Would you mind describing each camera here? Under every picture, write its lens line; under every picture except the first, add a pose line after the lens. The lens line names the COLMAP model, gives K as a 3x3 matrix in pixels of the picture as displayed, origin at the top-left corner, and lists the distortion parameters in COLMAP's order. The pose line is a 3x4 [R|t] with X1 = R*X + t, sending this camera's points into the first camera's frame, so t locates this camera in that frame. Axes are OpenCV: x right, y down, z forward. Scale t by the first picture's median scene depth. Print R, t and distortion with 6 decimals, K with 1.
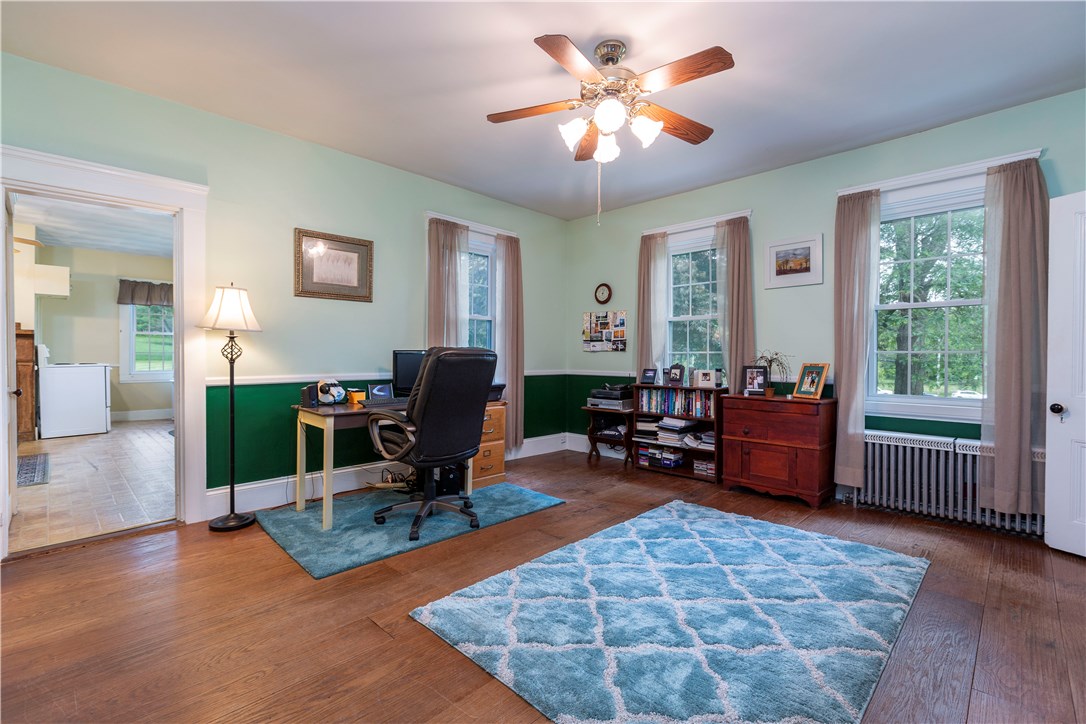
lens RADIAL K [[483.7, 0, 535.4], [0, 483.7, 356.7], [0, 0, 1]] dist [0.002987, -0.000903]
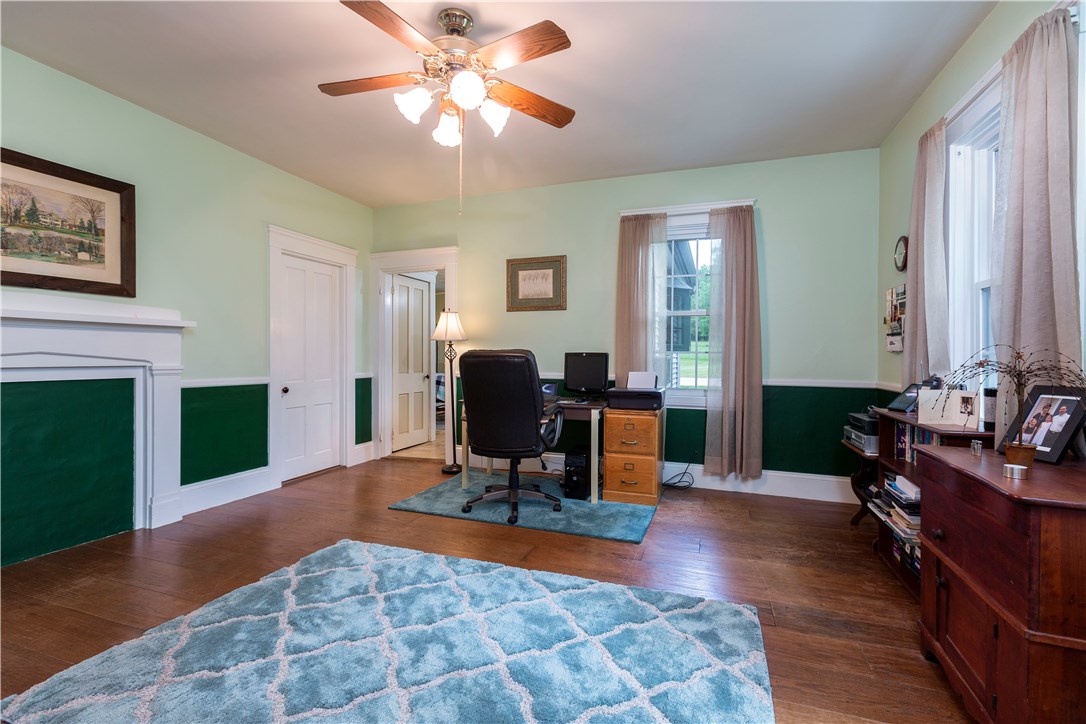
lens RADIAL K [[483.7, 0, 542.0], [0, 483.7, 356.9], [0, 0, 1]] dist [0.002987, -0.000903]
pose [[0.427400, 0.001691, -0.904061, 0.648852], [-0.005961, 0.999982, -0.000948, -0.002305], [0.904043, 0.005794, 0.427403, 0.472825]]
